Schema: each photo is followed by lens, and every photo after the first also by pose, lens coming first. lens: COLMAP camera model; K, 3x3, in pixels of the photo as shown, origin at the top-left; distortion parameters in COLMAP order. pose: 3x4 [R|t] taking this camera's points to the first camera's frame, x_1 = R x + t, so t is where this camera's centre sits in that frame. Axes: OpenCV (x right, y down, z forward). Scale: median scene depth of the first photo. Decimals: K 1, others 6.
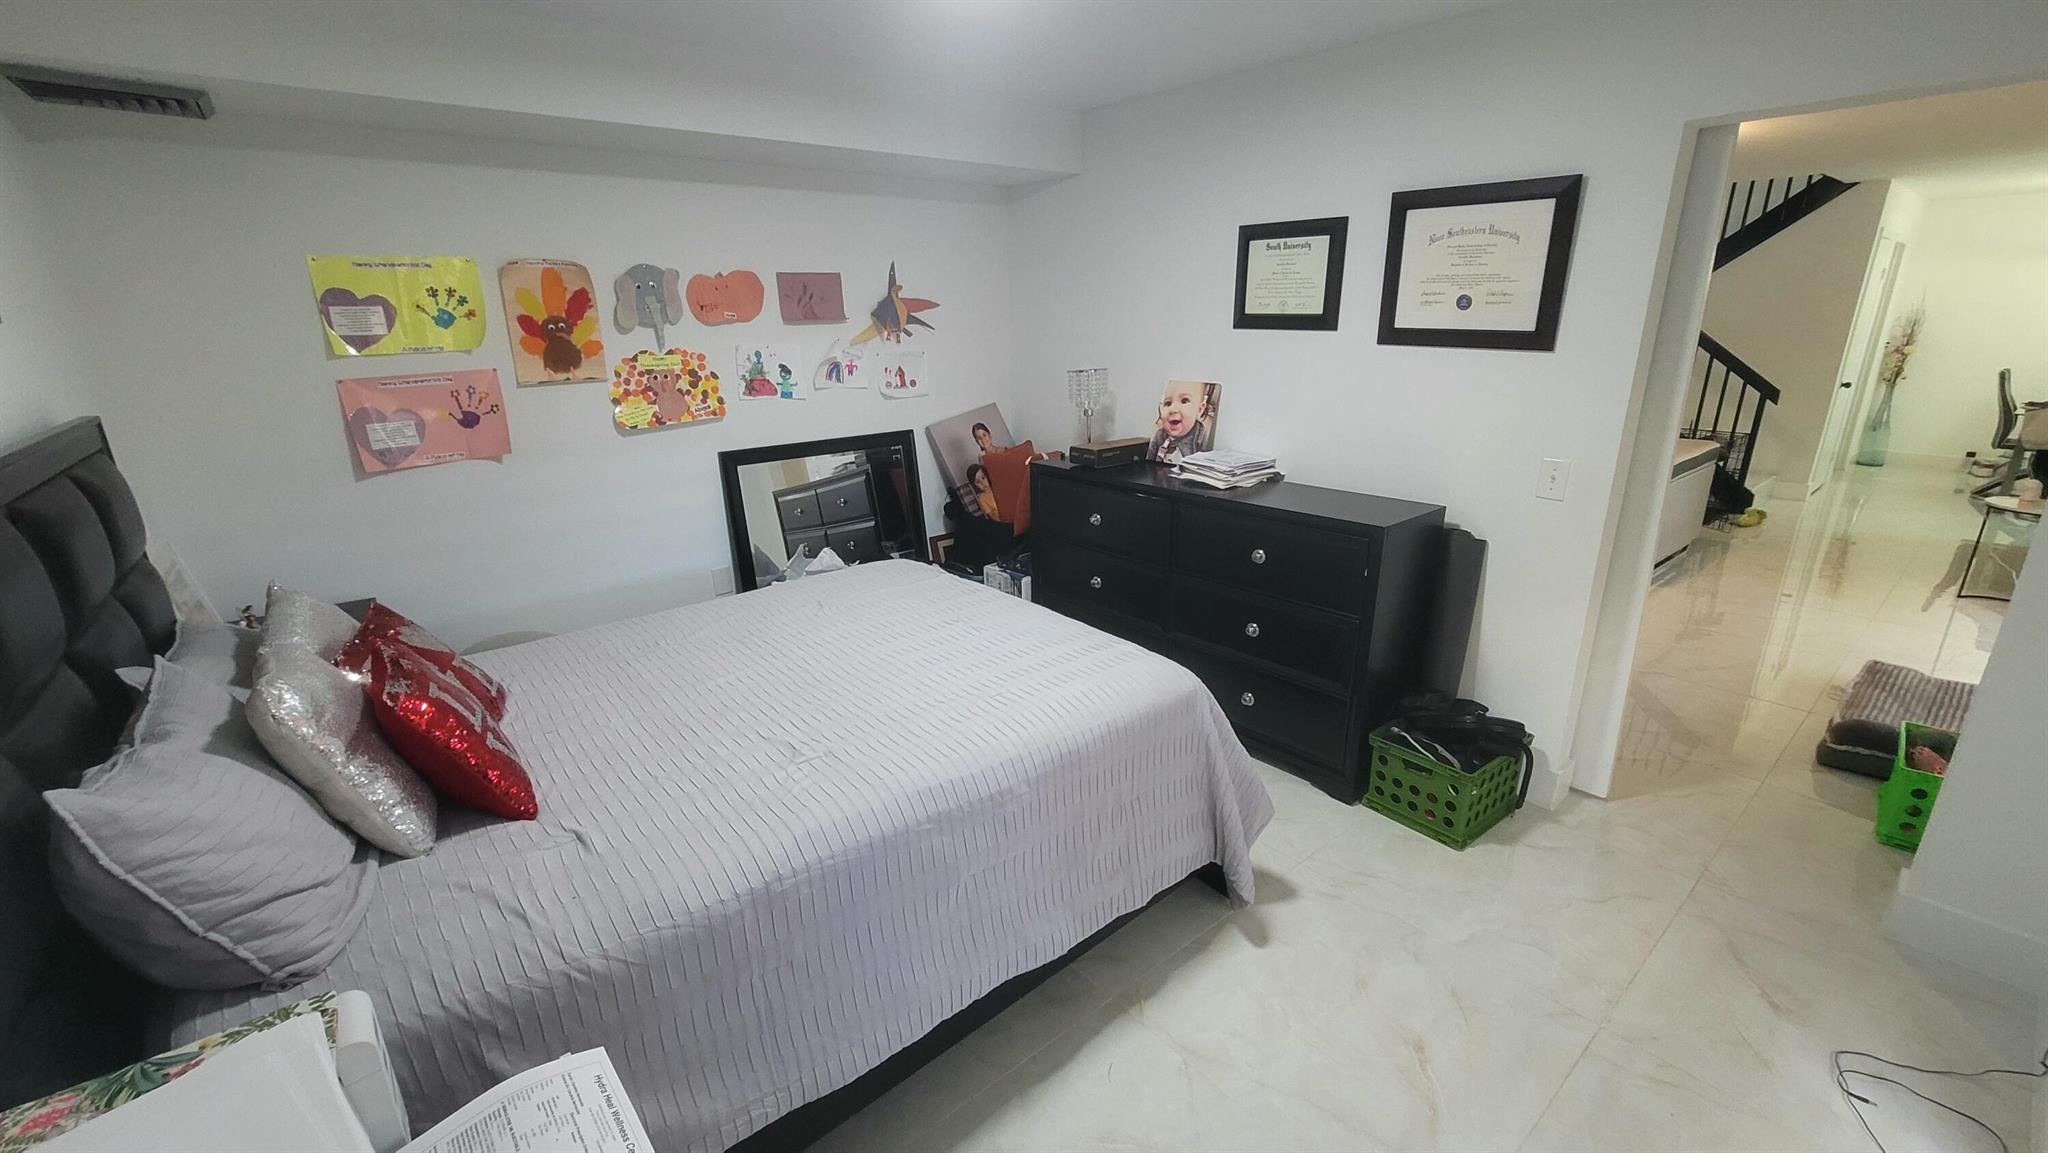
lens RADIAL K [[835.1, 0, 1028.3], [0, 835.1, 574.9], [0, 0, 1]] dist [-0.004144, 0.001496]
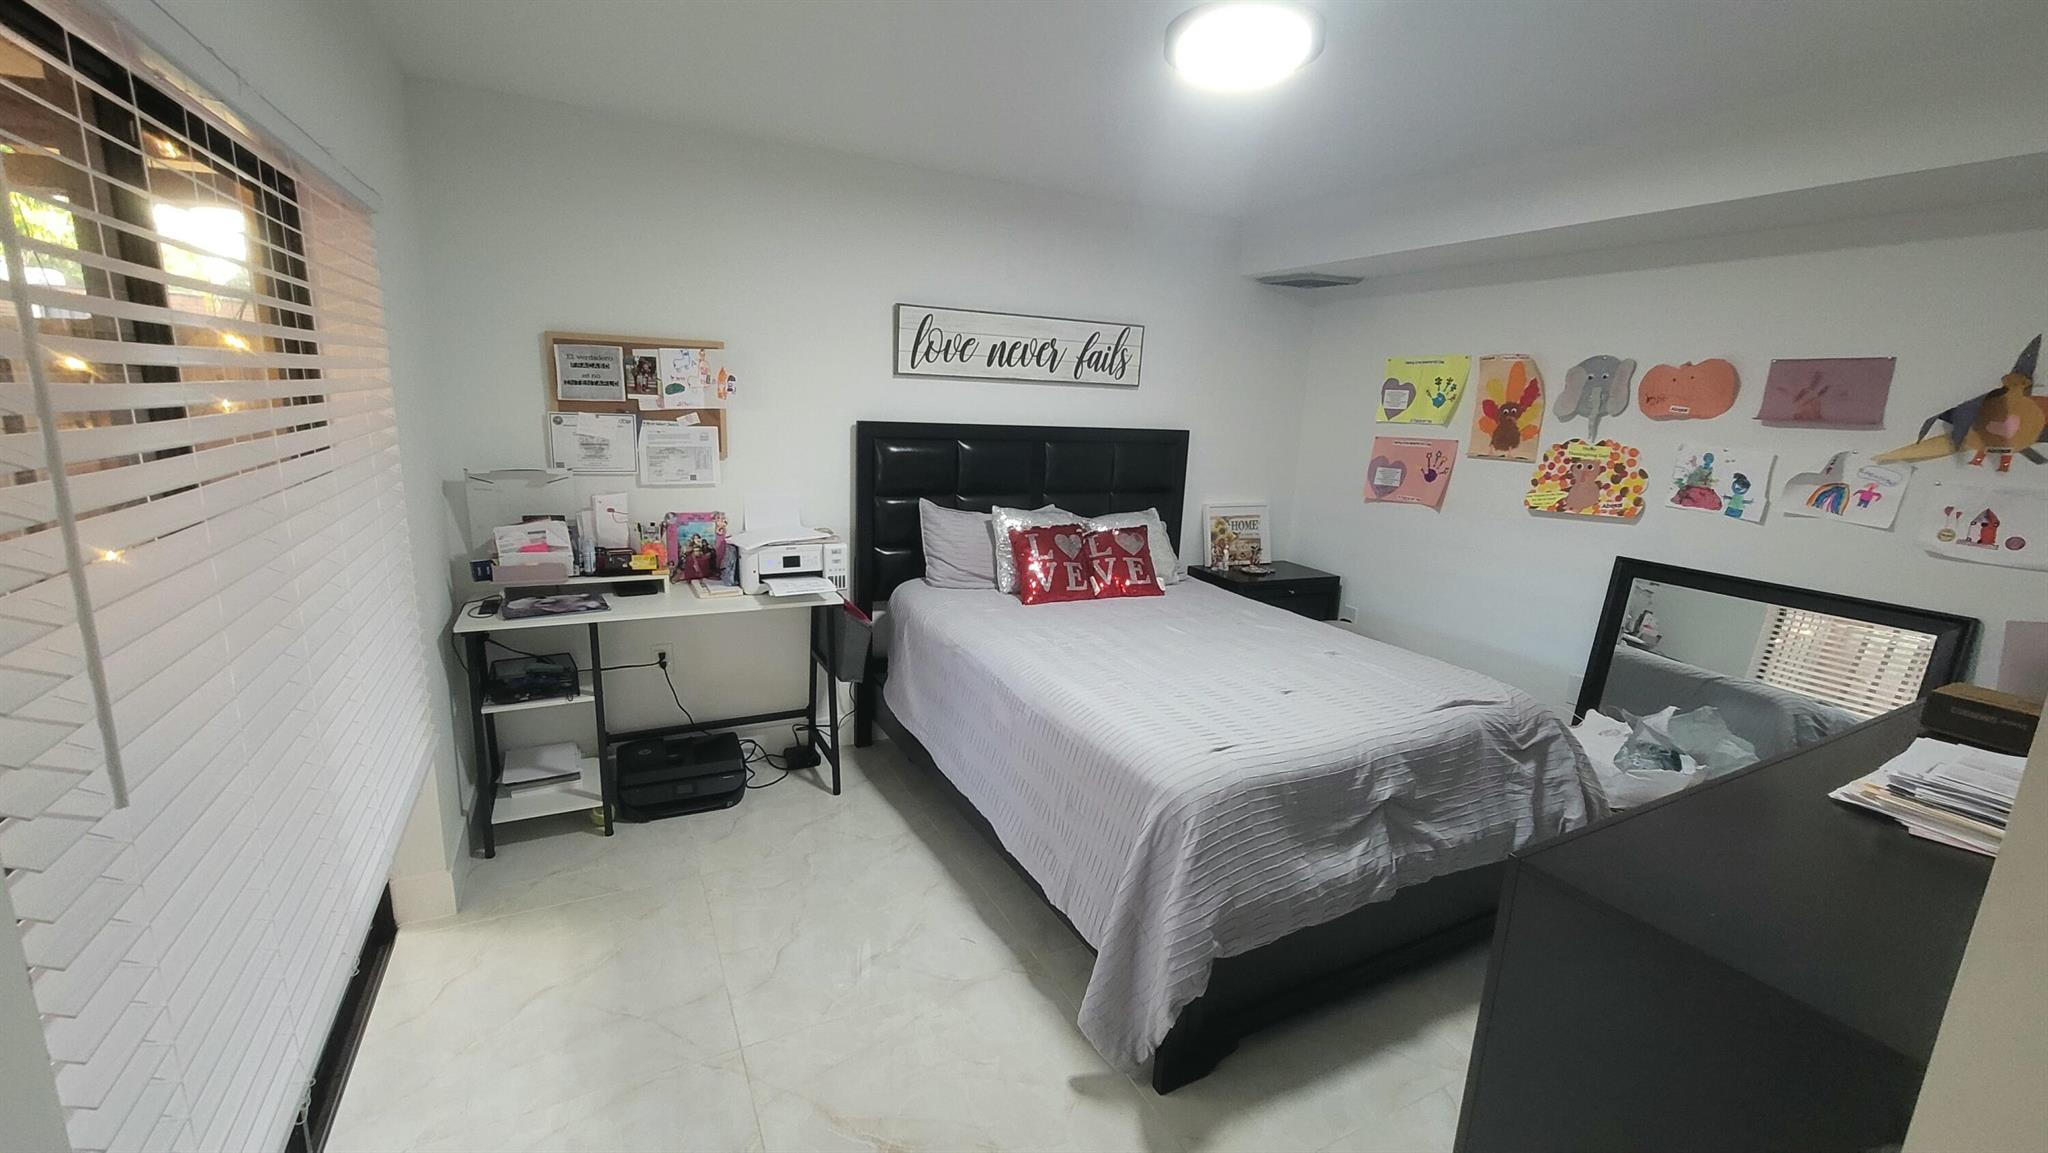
lens RADIAL K [[835.1, 0, 1027.3], [0, 835.1, 577.2], [0, 0, 1]] dist [-0.004144, 0.001496]
pose [[-0.216217, 0.215428, -0.952282, 0.672465], [-0.333306, 0.900472, 0.279386, -0.177413], [0.917691, 0.377809, -0.122894, 0.573376]]
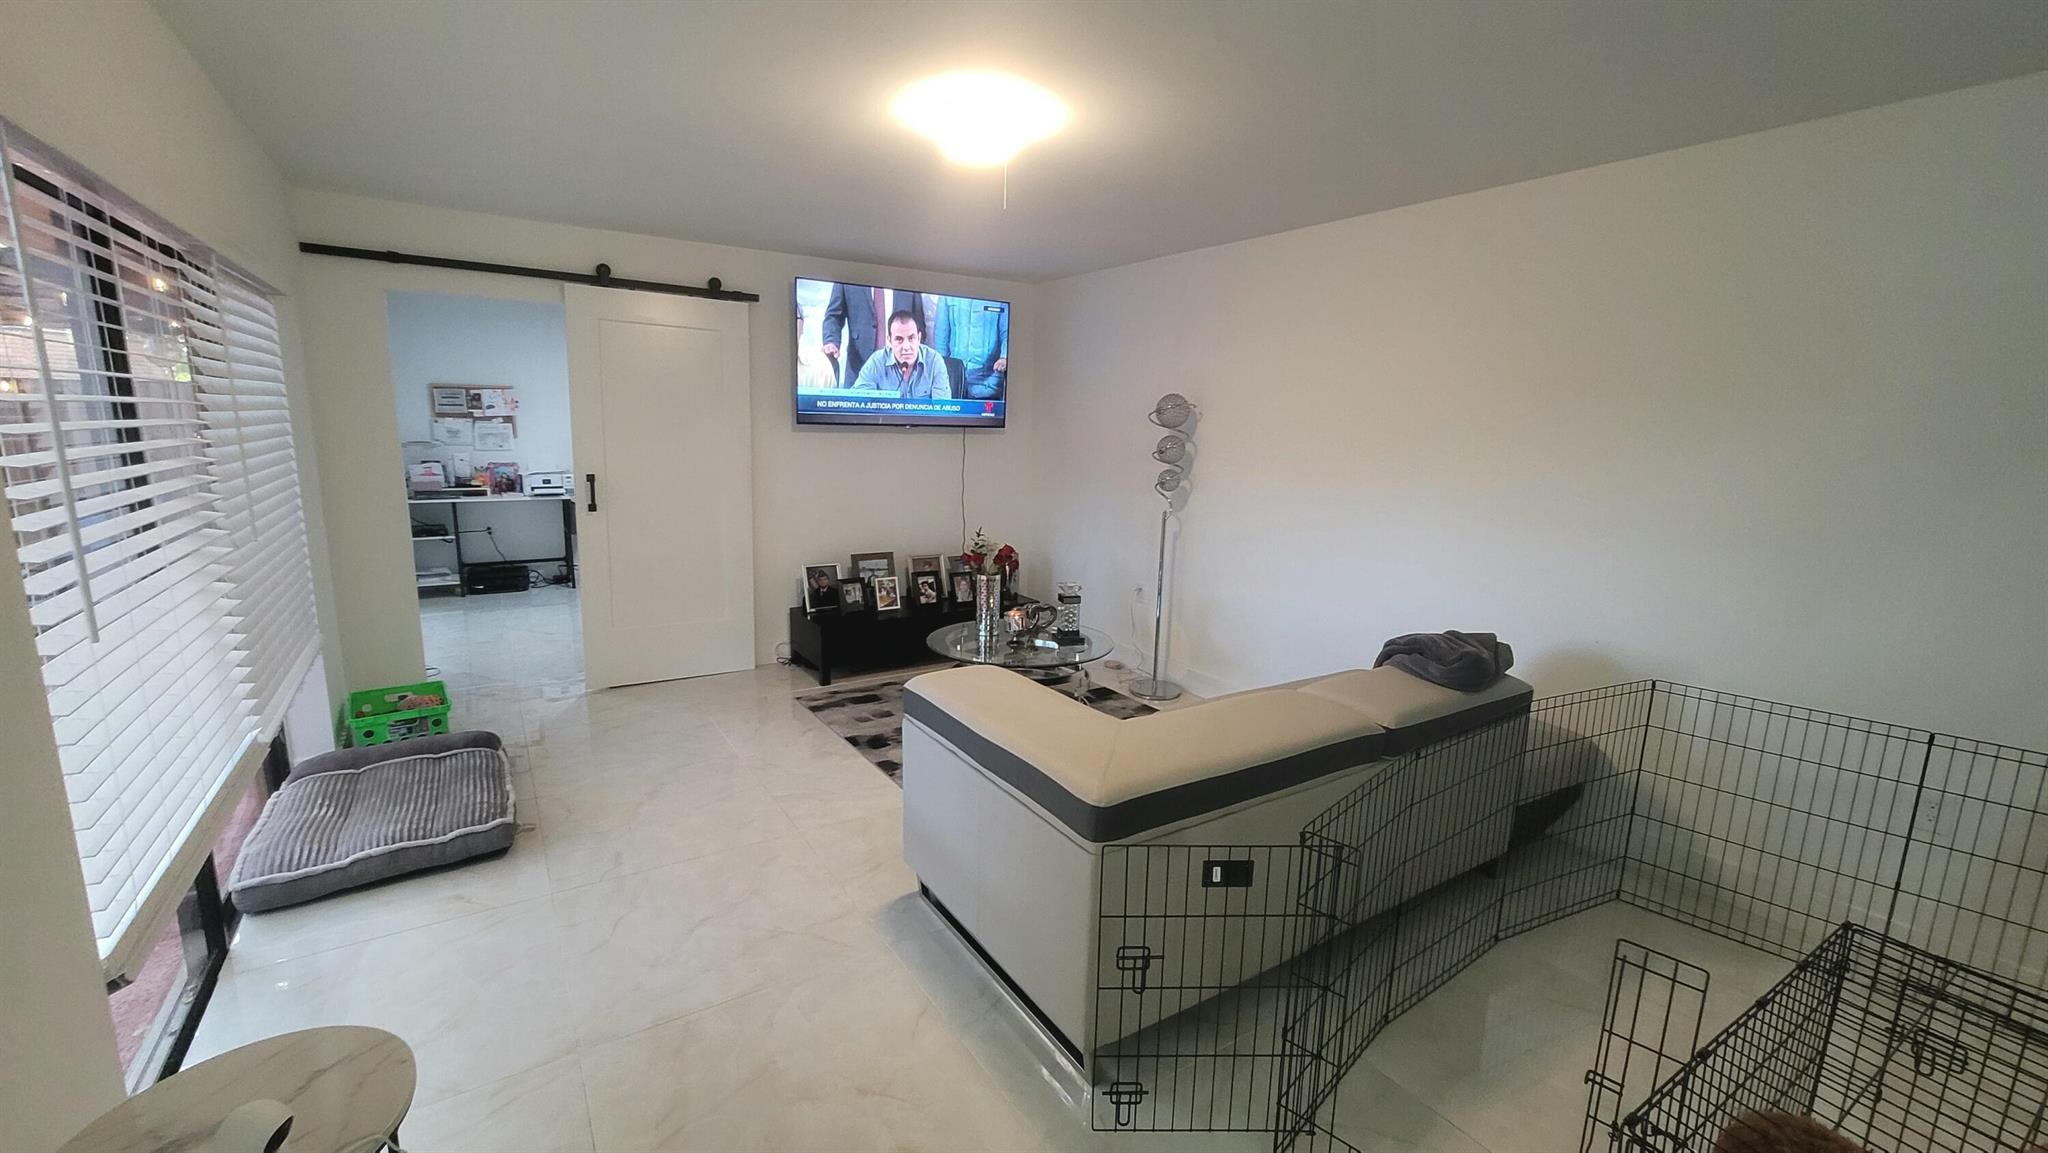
lens RADIAL K [[835.1, 0, 1019.4], [0, 835.1, 573.2], [0, 0, 1]] dist [-0.004144, 0.001496]
pose [[-0.113985, 0.198163, -0.973519, 1.325028], [-0.324998, 0.918553, 0.225027, -0.361547], [0.938820, 0.342042, -0.040299, 1.106750]]
